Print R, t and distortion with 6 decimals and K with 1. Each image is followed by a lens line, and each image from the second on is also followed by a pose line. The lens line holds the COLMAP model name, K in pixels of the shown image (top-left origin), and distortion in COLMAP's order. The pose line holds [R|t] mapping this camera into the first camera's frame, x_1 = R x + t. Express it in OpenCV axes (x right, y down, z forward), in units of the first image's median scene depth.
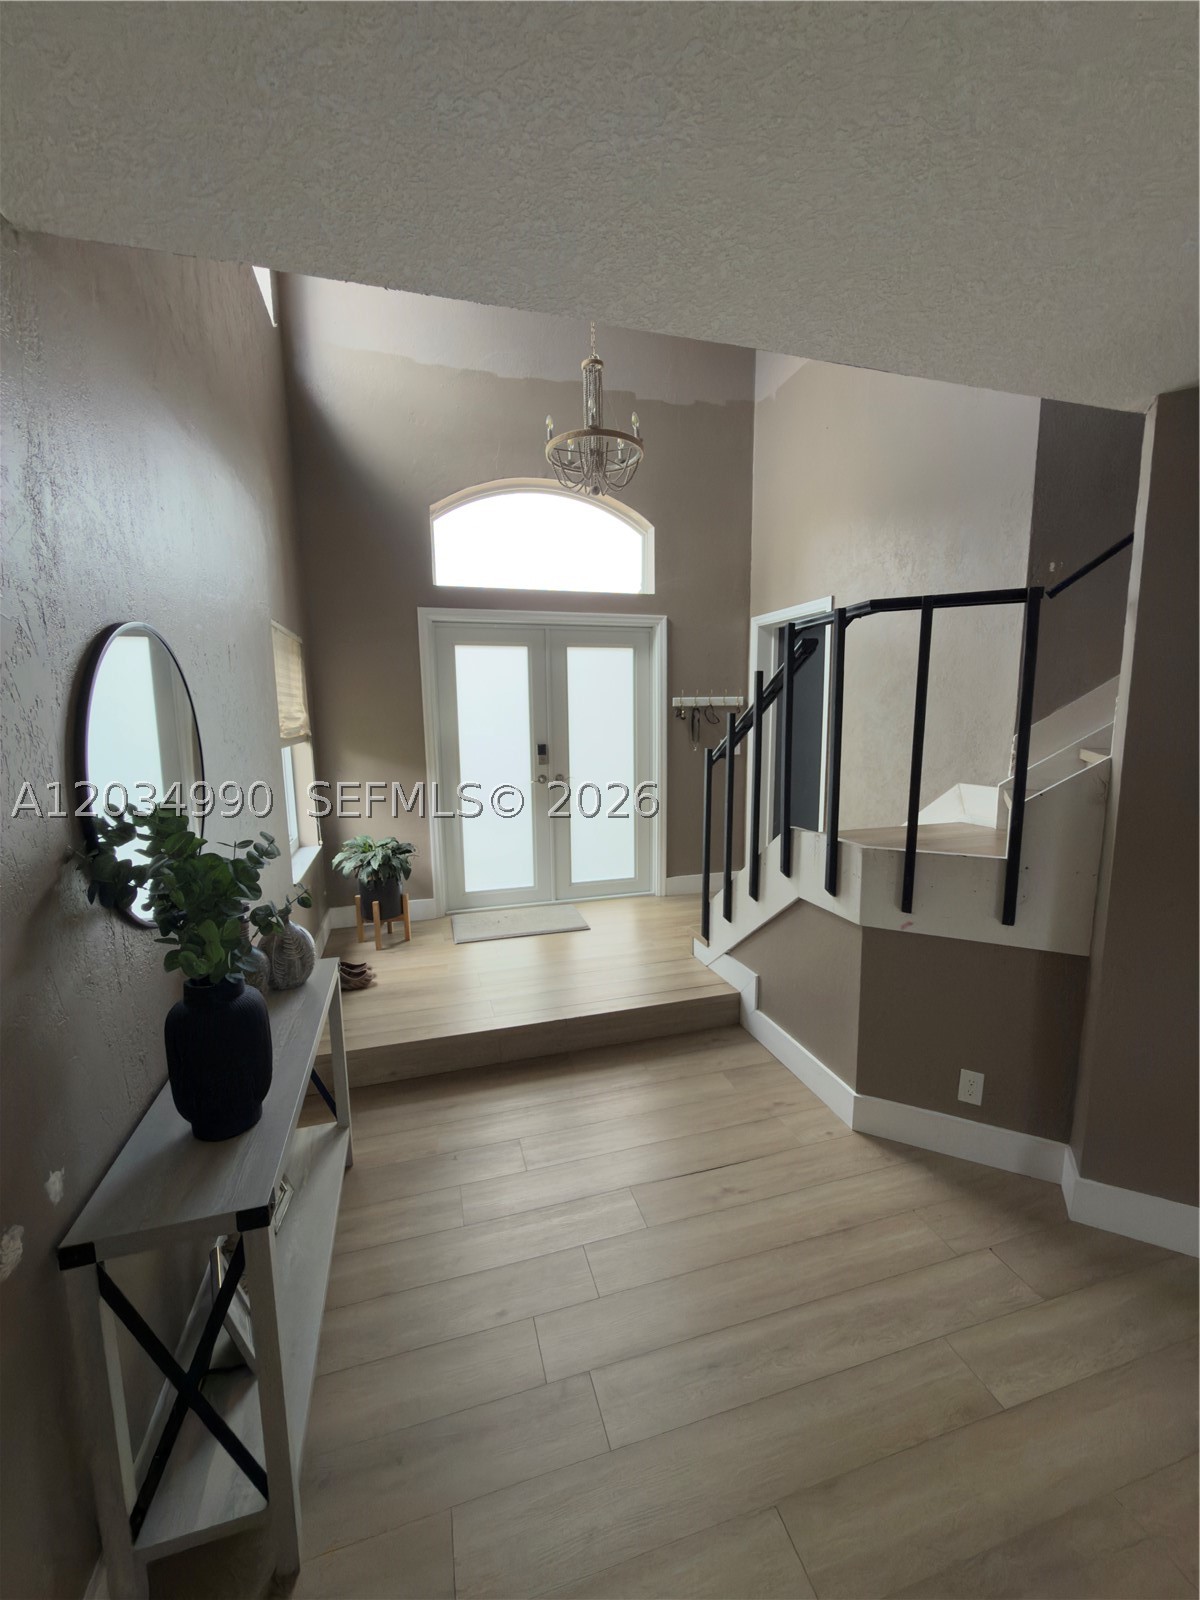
lens RADIAL K [[636.3, 0, 597.9], [0, 636.3, 796.7], [0, 0, 1]] dist [-0.002131, 0.000788]
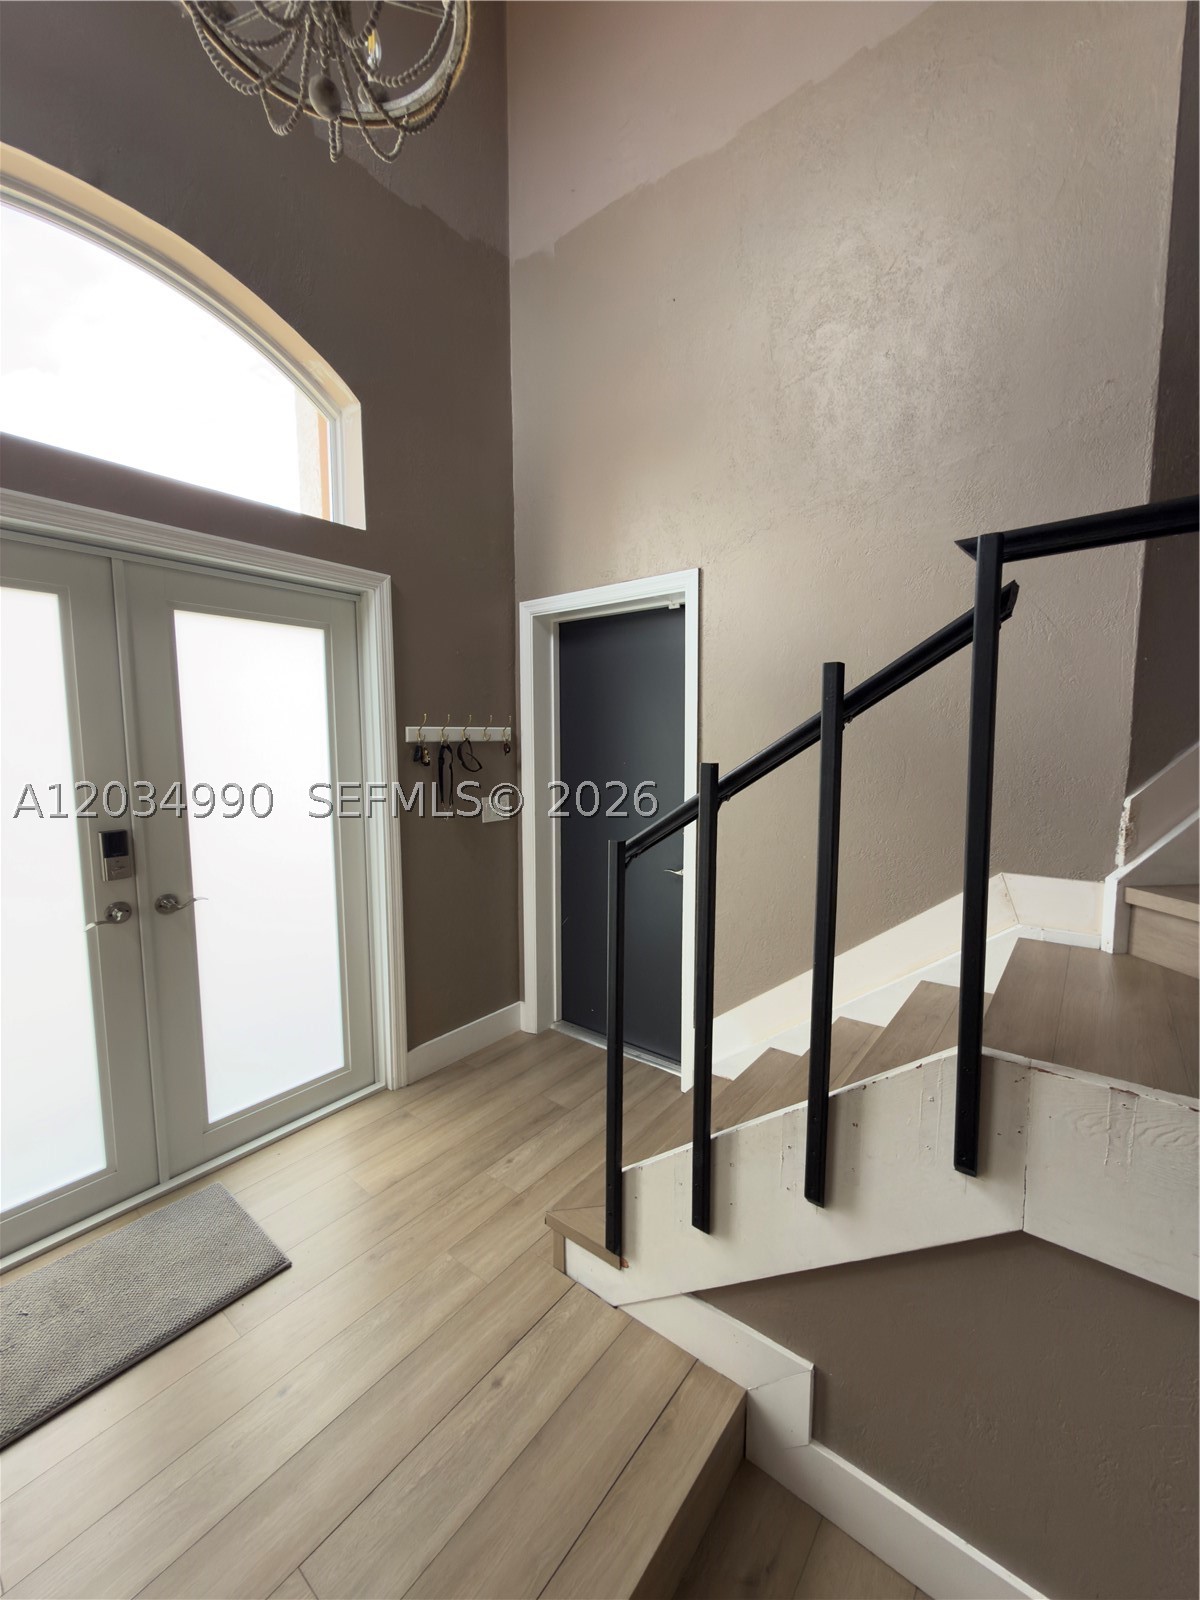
lens RADIAL K [[636.3, 0, 602.3], [0, 636.3, 799.6], [0, 0, 1]] dist [-0.002131, 0.000788]
pose [[0.817507, -0.048505, 0.573872, -0.064075], [0.074198, 0.997013, -0.021429, -0.070010], [-0.571118, 0.060099, 0.818665, 0.466546]]
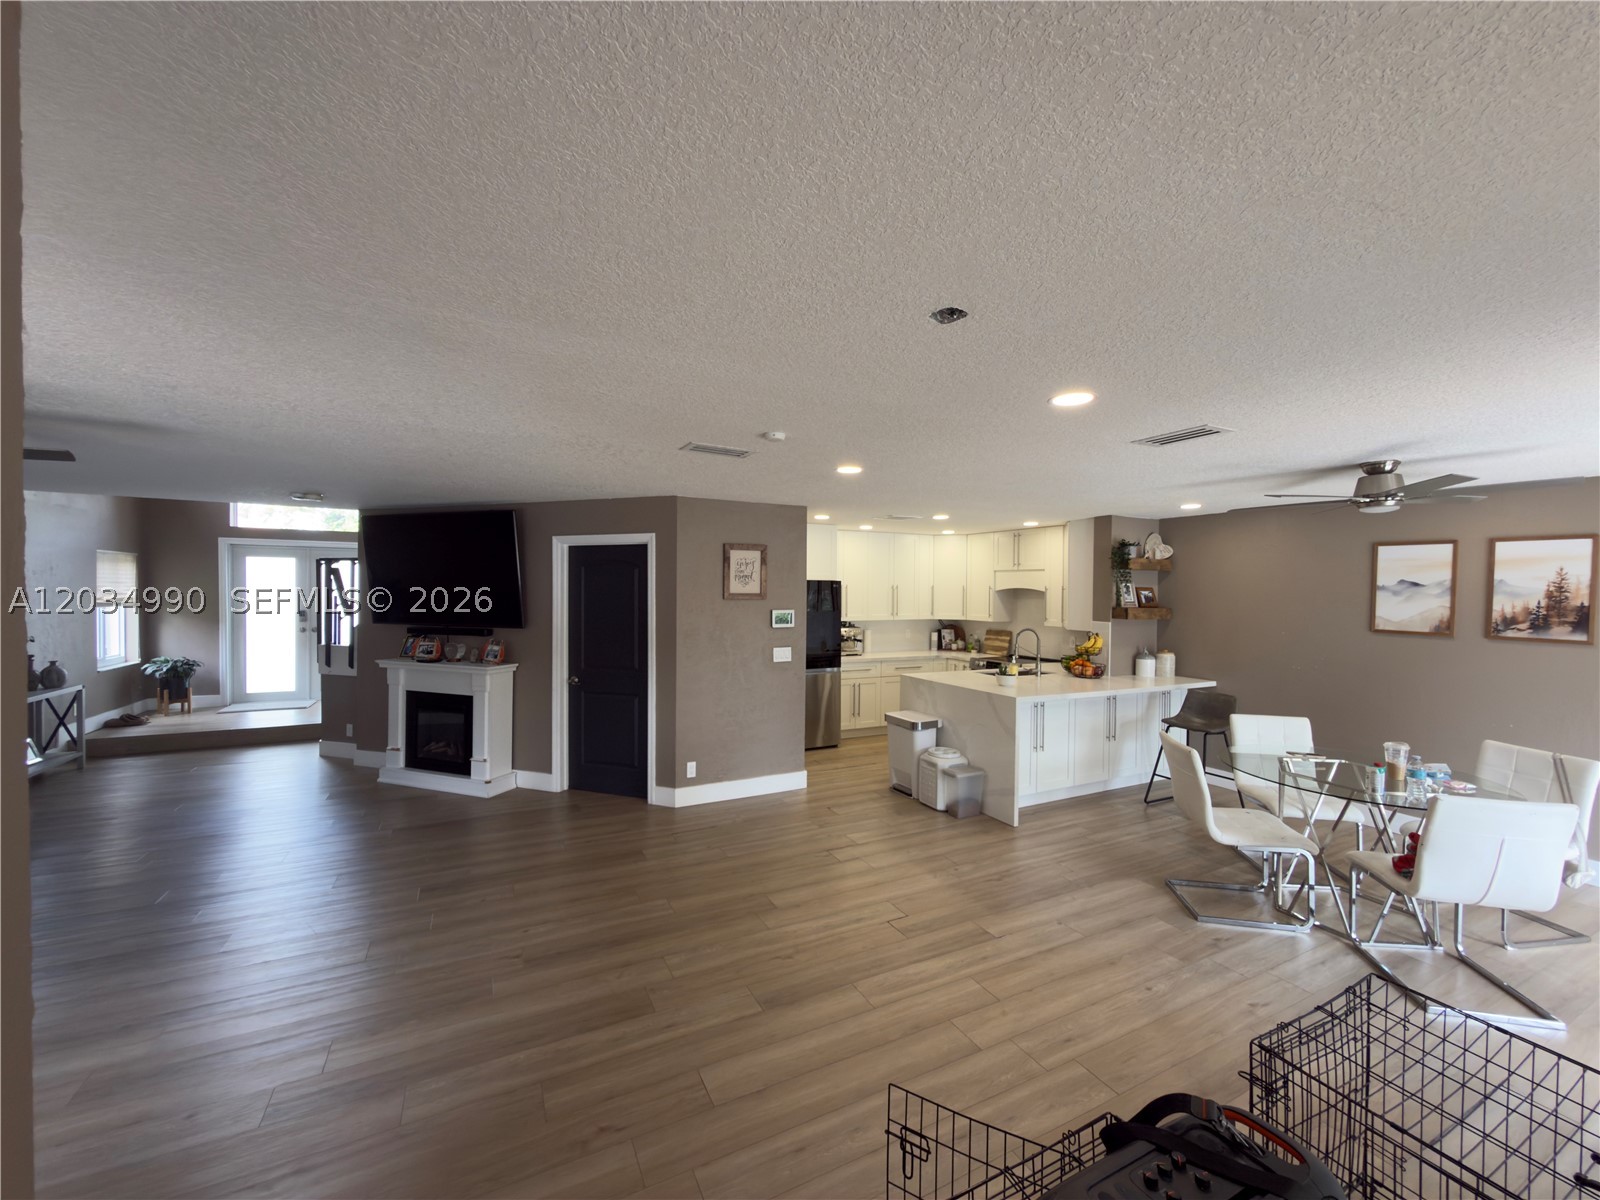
lens RADIAL K [[636.3, 0, 797.6], [0, 636.3, 598.3], [0, 0, 1]] dist [-0.002131, 0.000788]
pose [[0.983058, 0.021309, 0.182051, 0.966377], [0.002465, 0.991592, -0.129380, 0.121311], [-0.183277, 0.127637, 0.974740, -1.033196]]
